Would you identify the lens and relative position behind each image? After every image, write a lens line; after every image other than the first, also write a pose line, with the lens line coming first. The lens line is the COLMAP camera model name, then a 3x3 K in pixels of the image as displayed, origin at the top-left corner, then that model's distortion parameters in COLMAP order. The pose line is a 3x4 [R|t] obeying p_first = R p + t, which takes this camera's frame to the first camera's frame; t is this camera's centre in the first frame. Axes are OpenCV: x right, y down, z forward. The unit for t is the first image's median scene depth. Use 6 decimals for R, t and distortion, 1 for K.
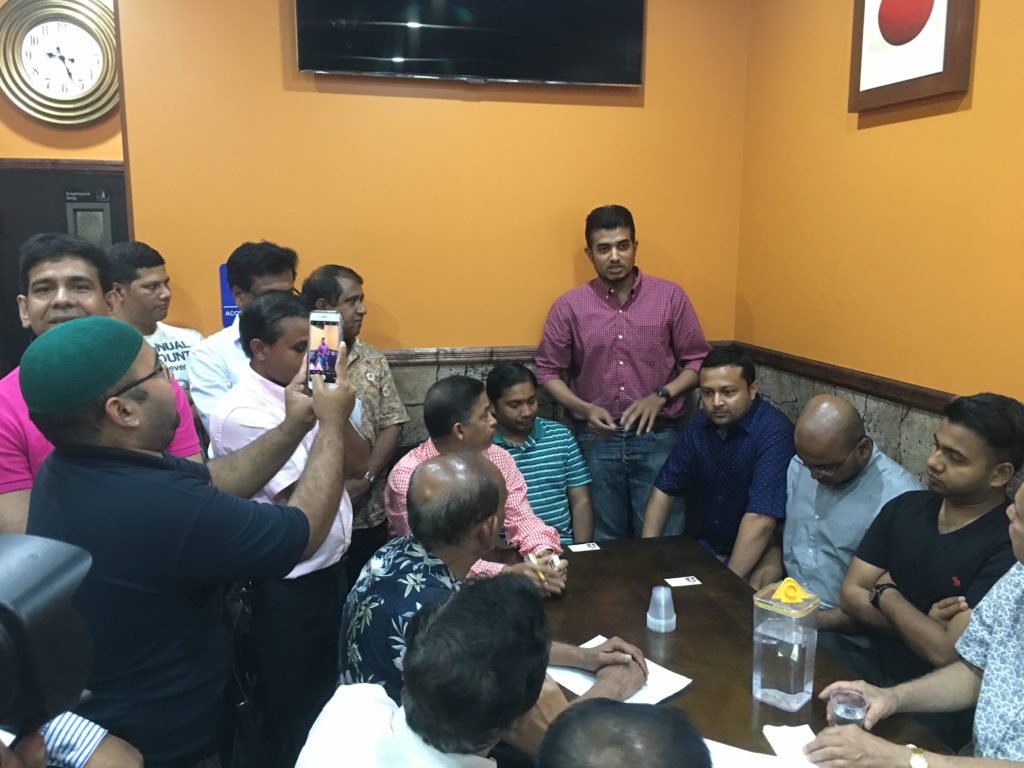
lens RADIAL K [[888.6, 0, 507.1], [0, 888.6, 378.6], [0, 0, 1]] dist [0.070304, -0.102428]
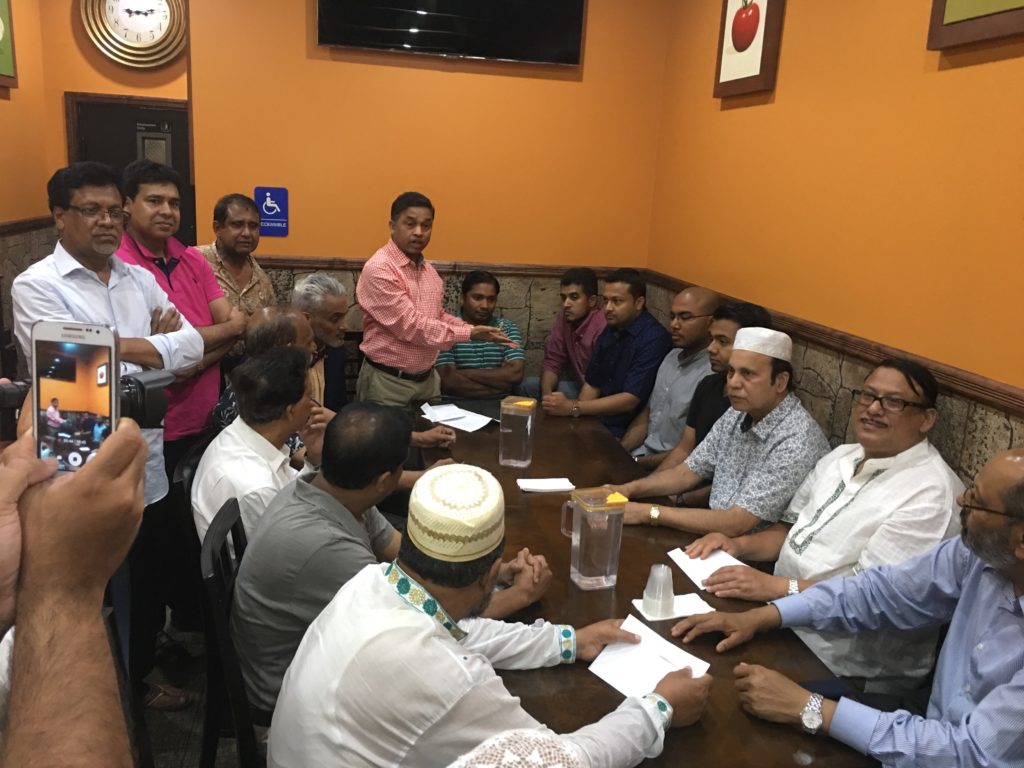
lens RADIAL K [[888.6, 0, 506.4], [0, 888.6, 375.9], [0, 0, 1]] dist [0.070304, -0.102428]
pose [[0.996661, 0.063785, -0.050970, 0.175362], [-0.060712, 0.996368, 0.059712, 0.064289], [0.054593, -0.056418, 0.996914, -0.415860]]
